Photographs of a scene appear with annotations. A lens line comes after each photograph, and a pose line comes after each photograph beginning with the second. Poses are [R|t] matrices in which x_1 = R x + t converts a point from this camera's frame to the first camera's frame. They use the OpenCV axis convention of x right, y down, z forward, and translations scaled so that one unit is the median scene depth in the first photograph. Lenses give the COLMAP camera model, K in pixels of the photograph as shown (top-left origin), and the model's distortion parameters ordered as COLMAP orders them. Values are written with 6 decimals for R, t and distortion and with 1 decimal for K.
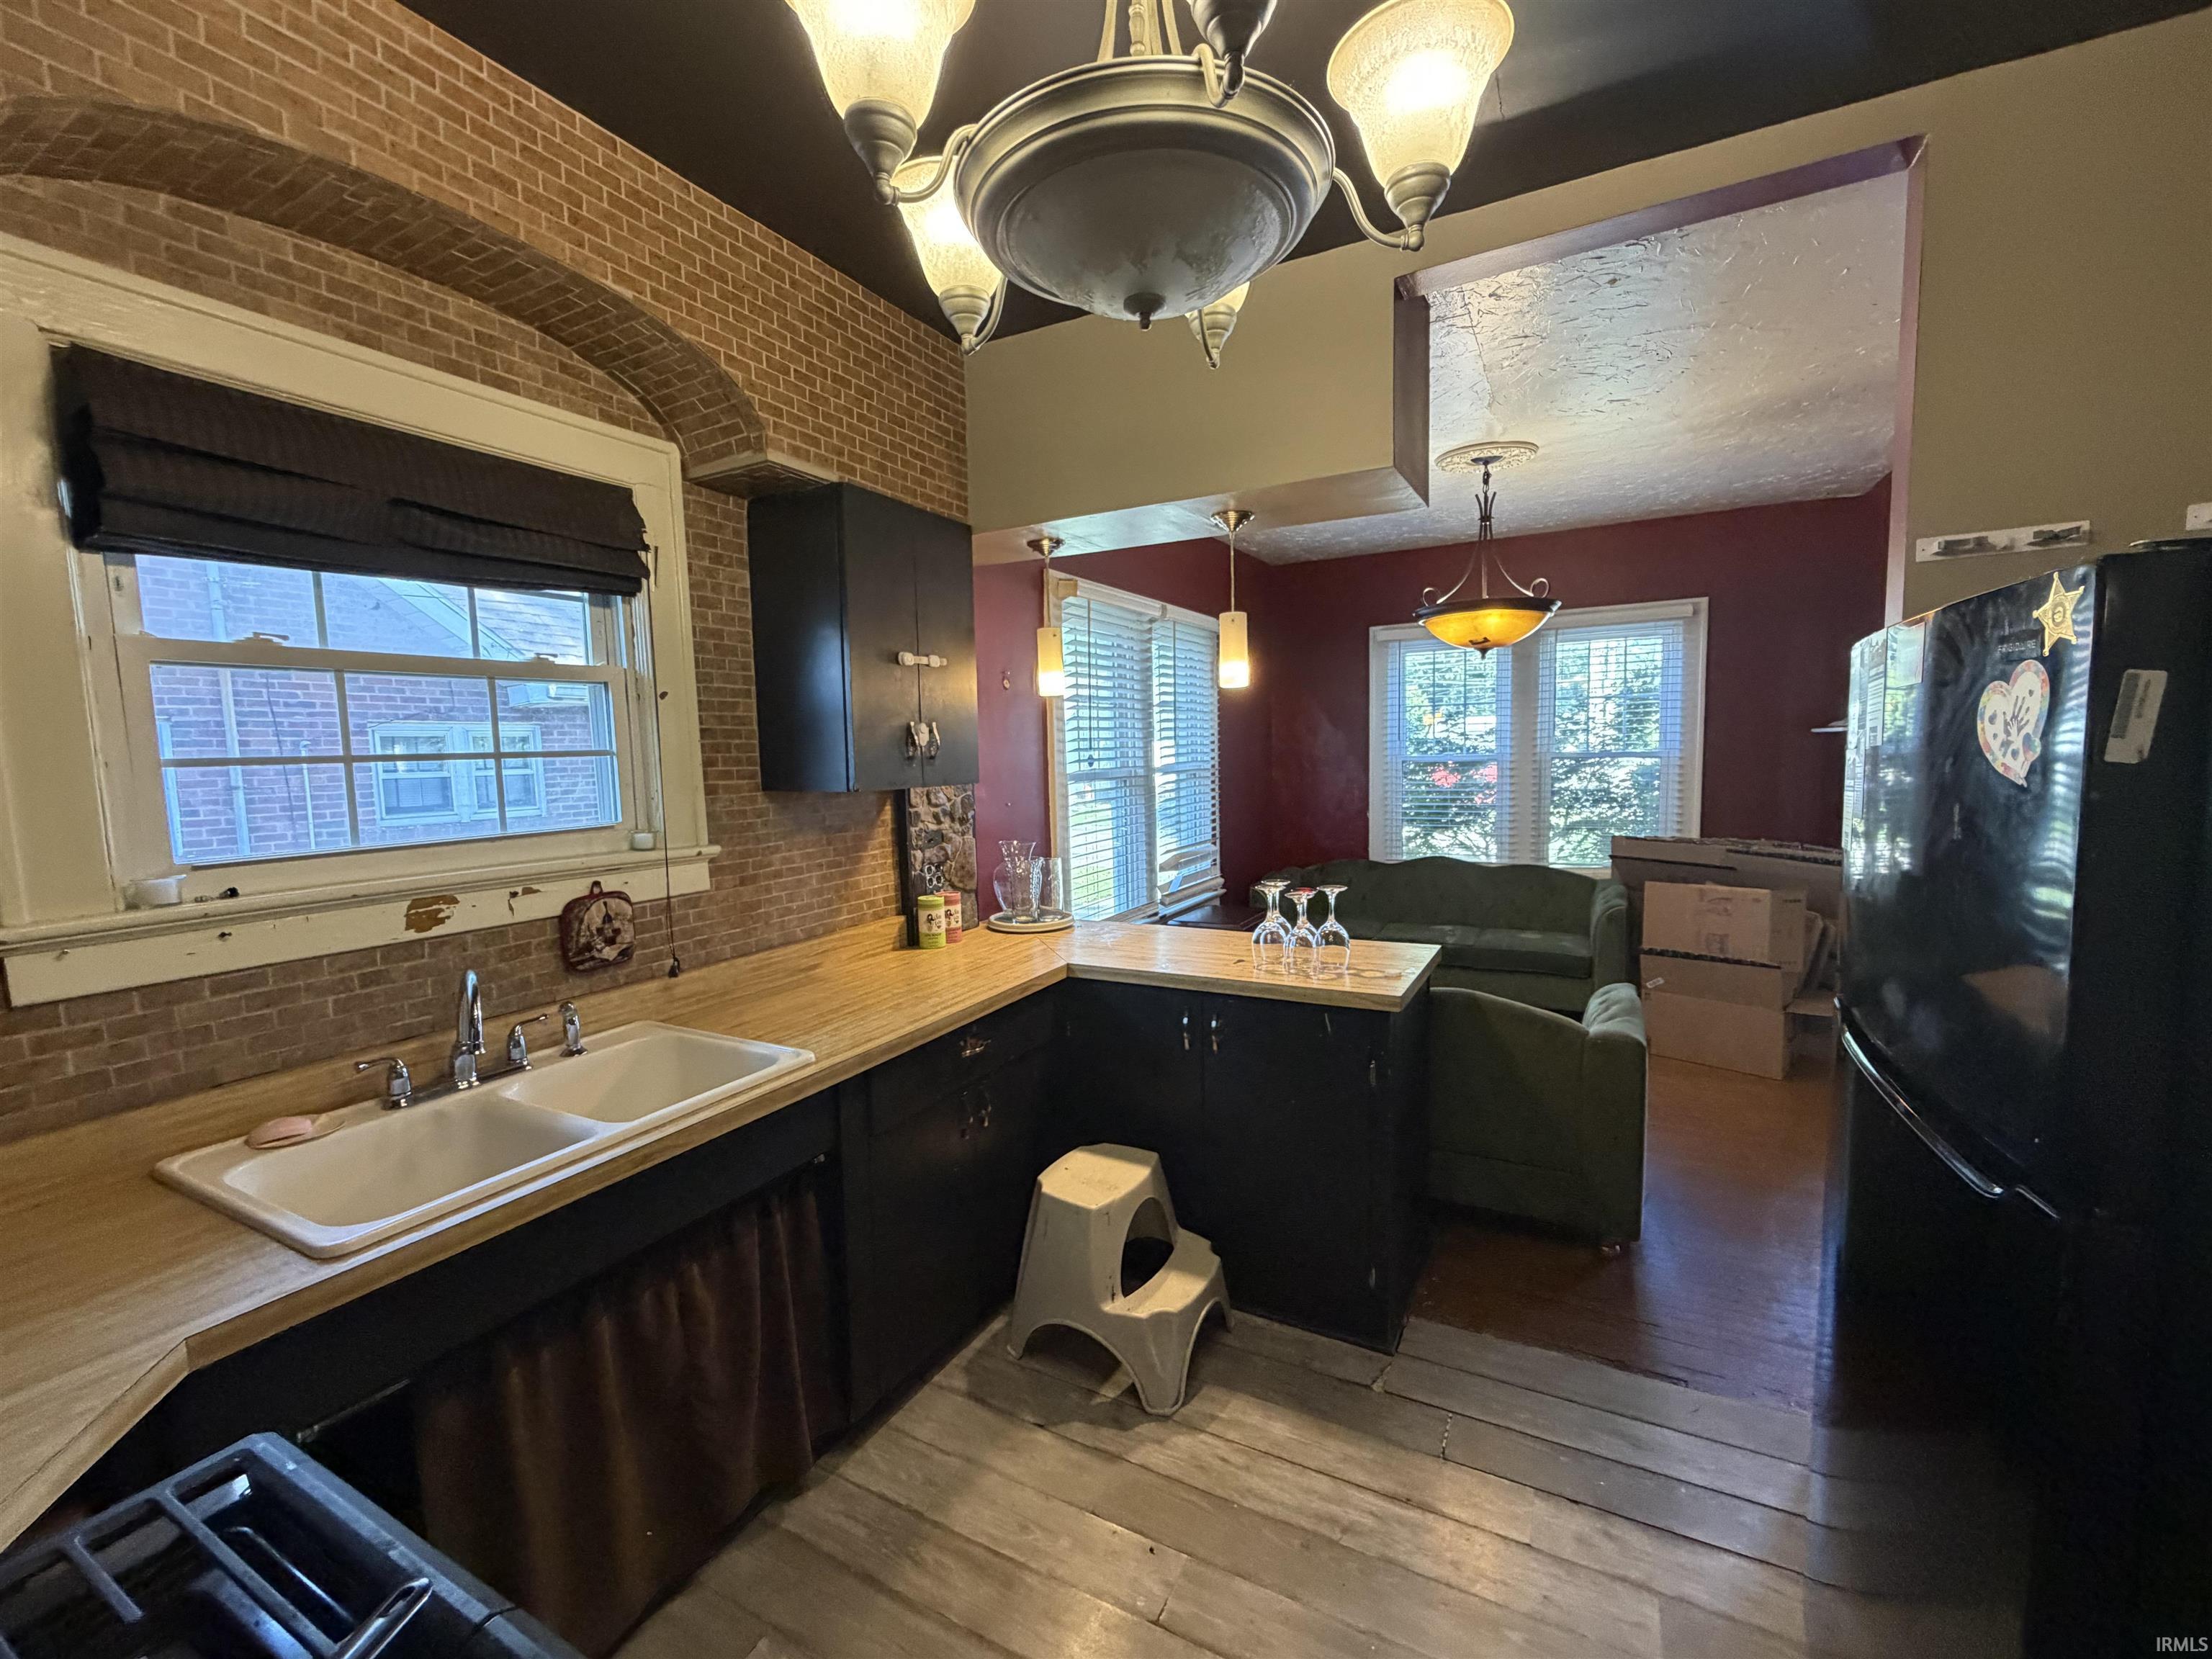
lens RADIAL K [[912.8, 0, 1101.6], [0, 912.8, 830.6], [0, 0, 1]] dist [0.001536, 0.000141]
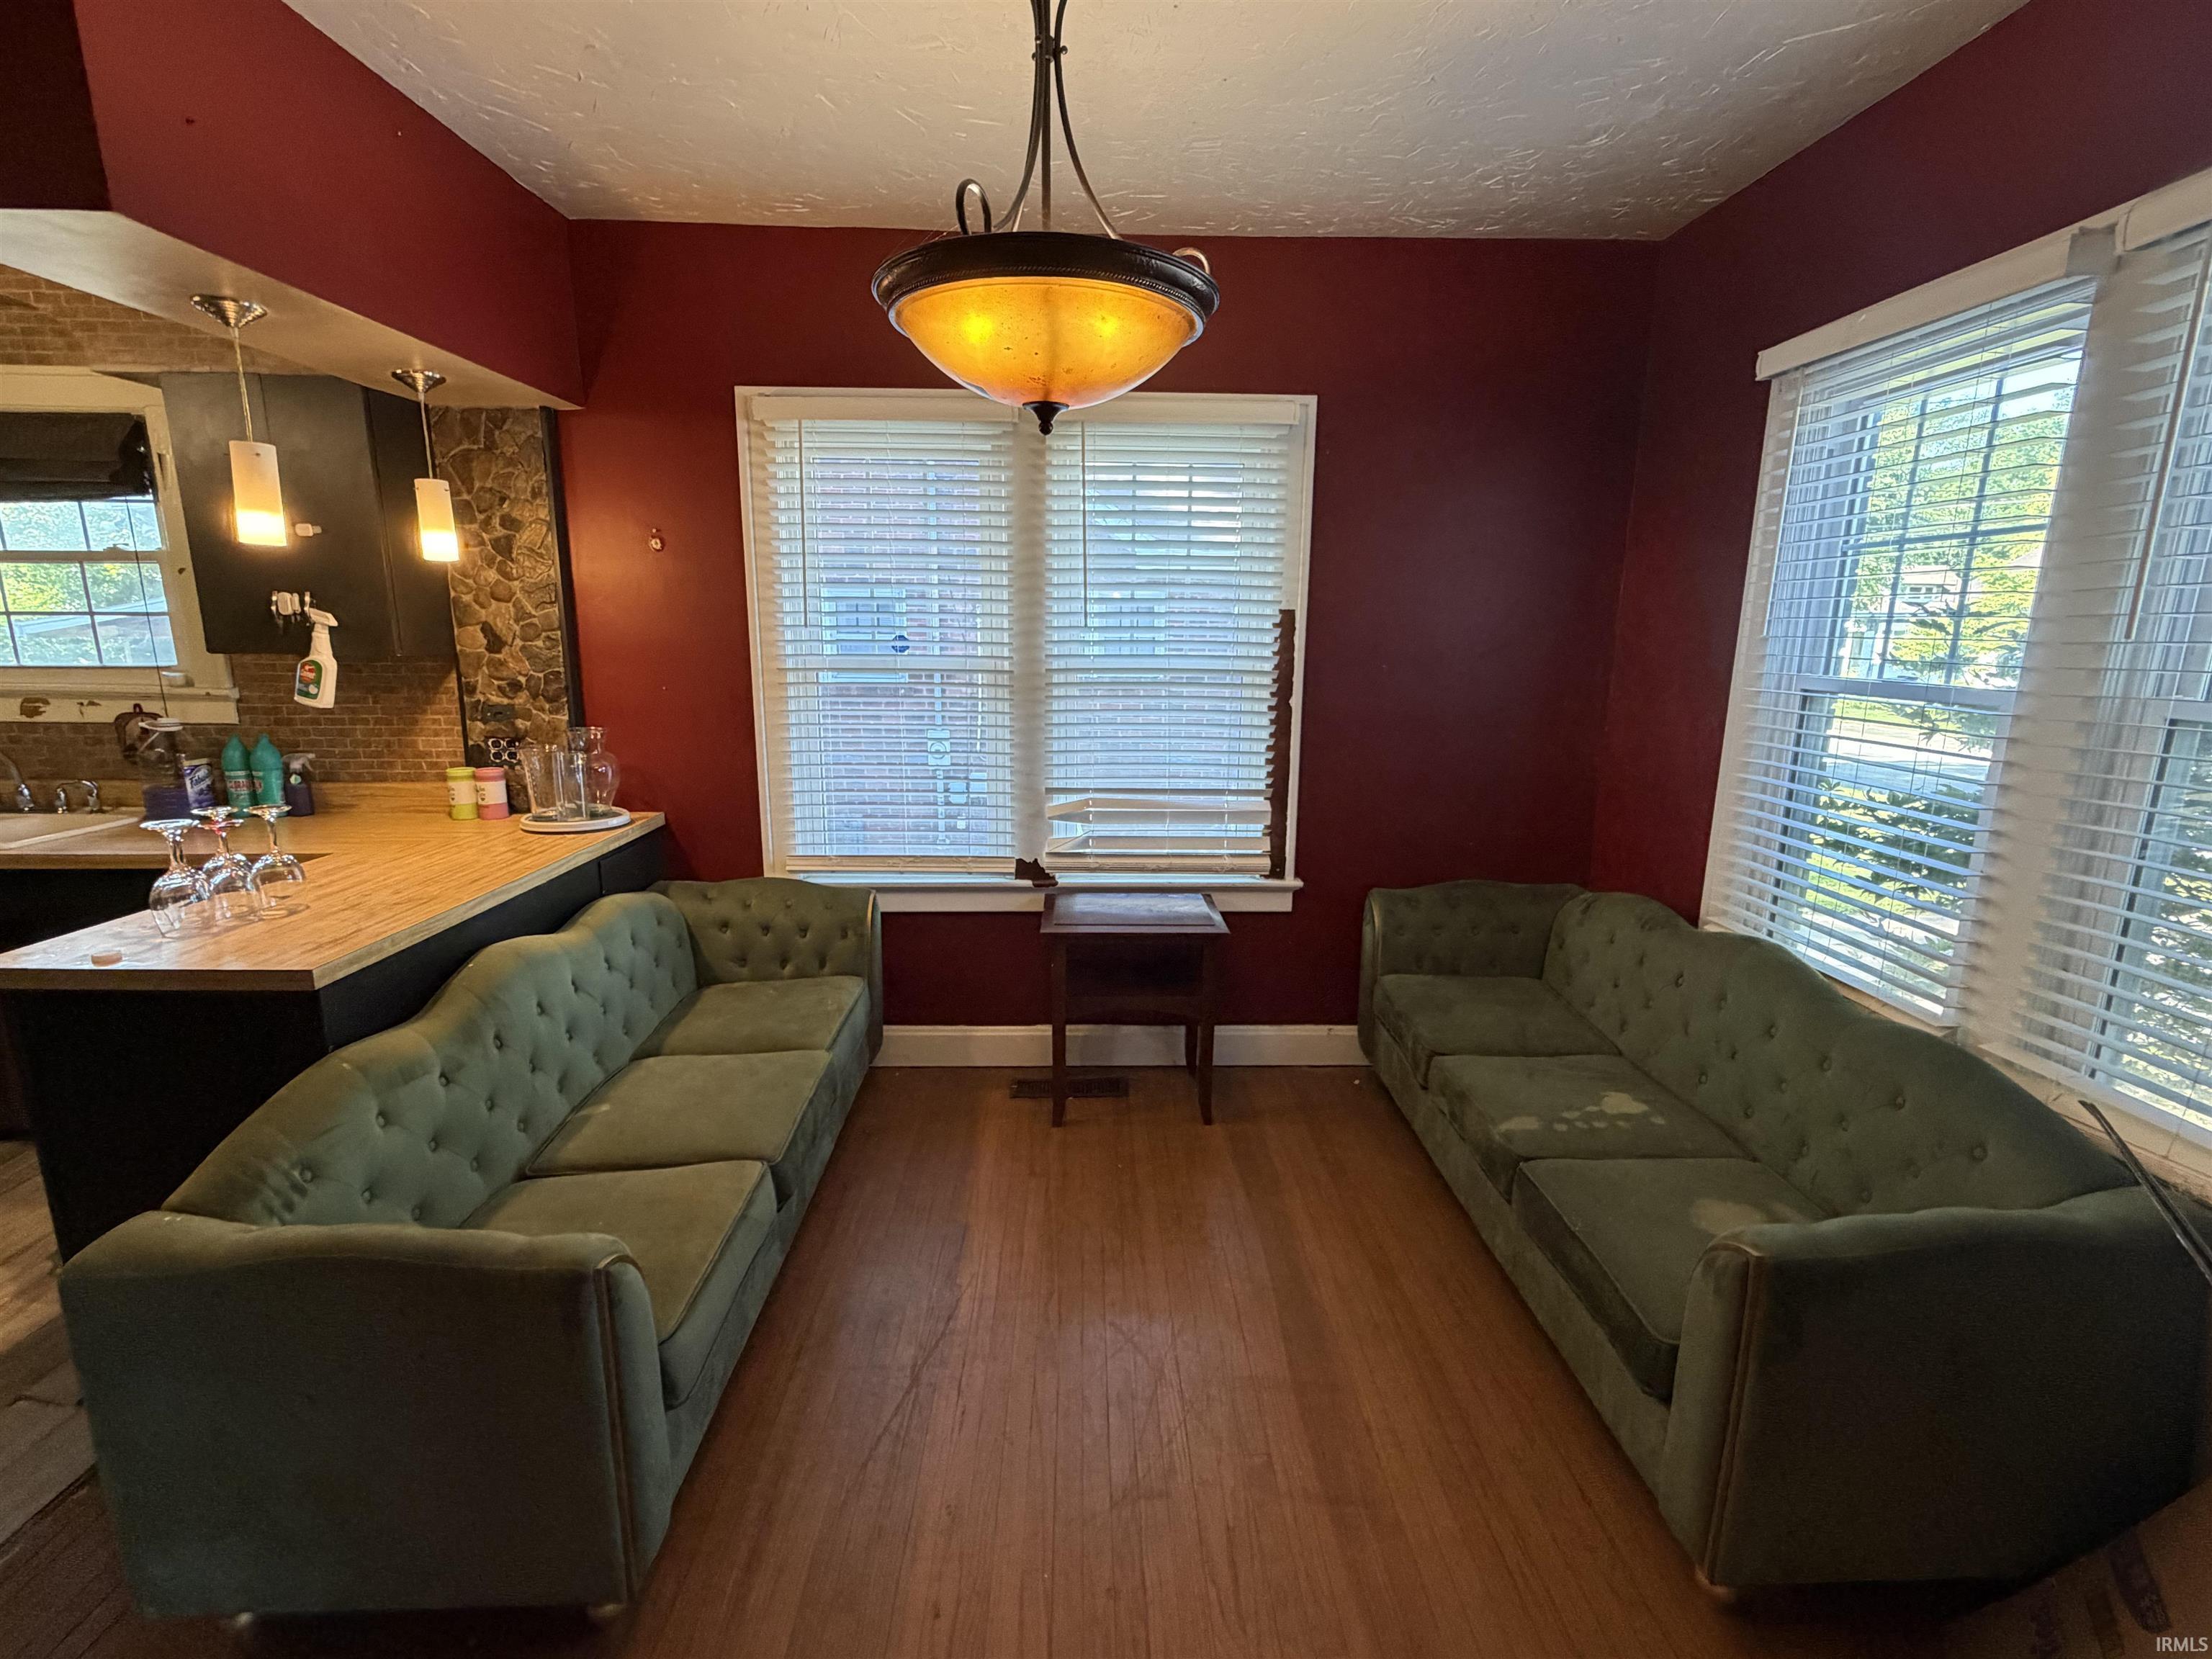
lens RADIAL K [[994.1, 0, 1104.4], [0, 994.1, 822.0], [0, 0, 1]] dist [0.000790, 0.000121]
pose [[0.505768, 0.202997, -0.838445, 1.553003], [-0.100229, 0.979165, 0.176606, -0.189387], [0.856827, -0.005286, 0.515577, 1.472407]]
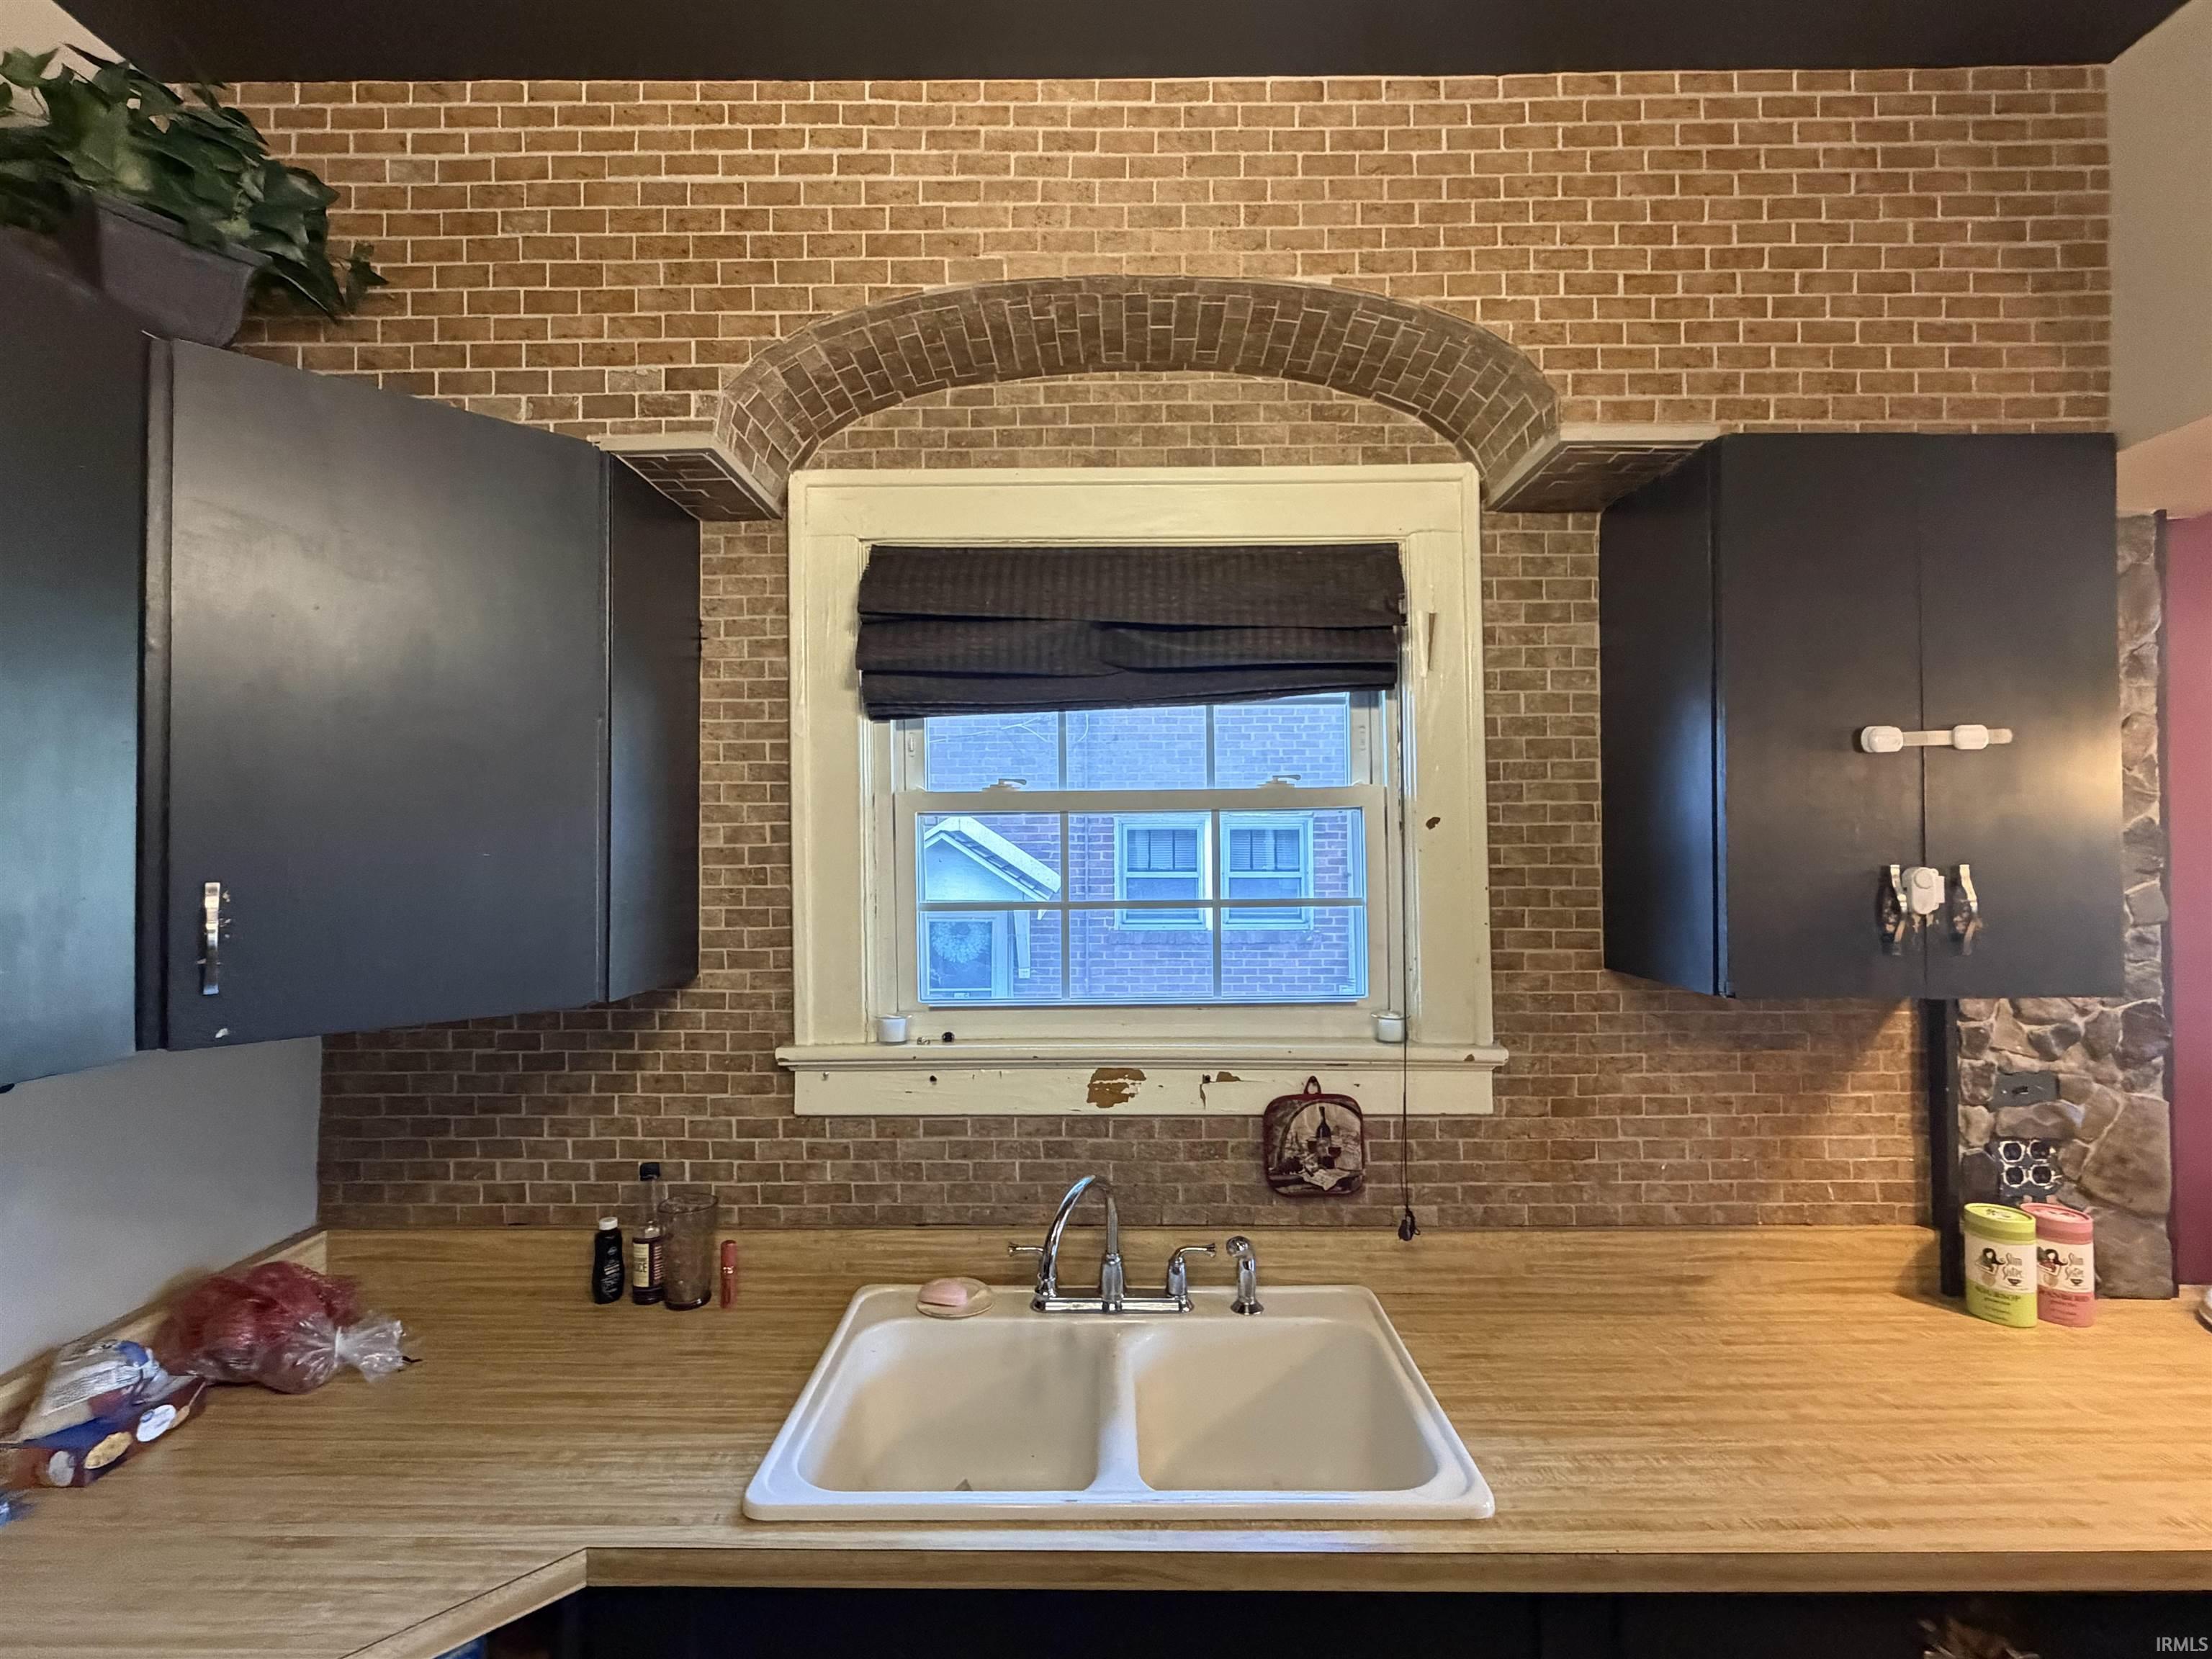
lens RADIAL K [[1017.5, 0, 1104.5], [0, 1017.5, 831.3], [0, 0, 1]] dist [0.000152, -0.000380]
pose [[0.469524, 0.008743, -0.882876, 0.092204], [-0.084531, 0.995803, -0.035093, -0.098084], [0.878864, 0.091107, 0.468293, 0.438298]]
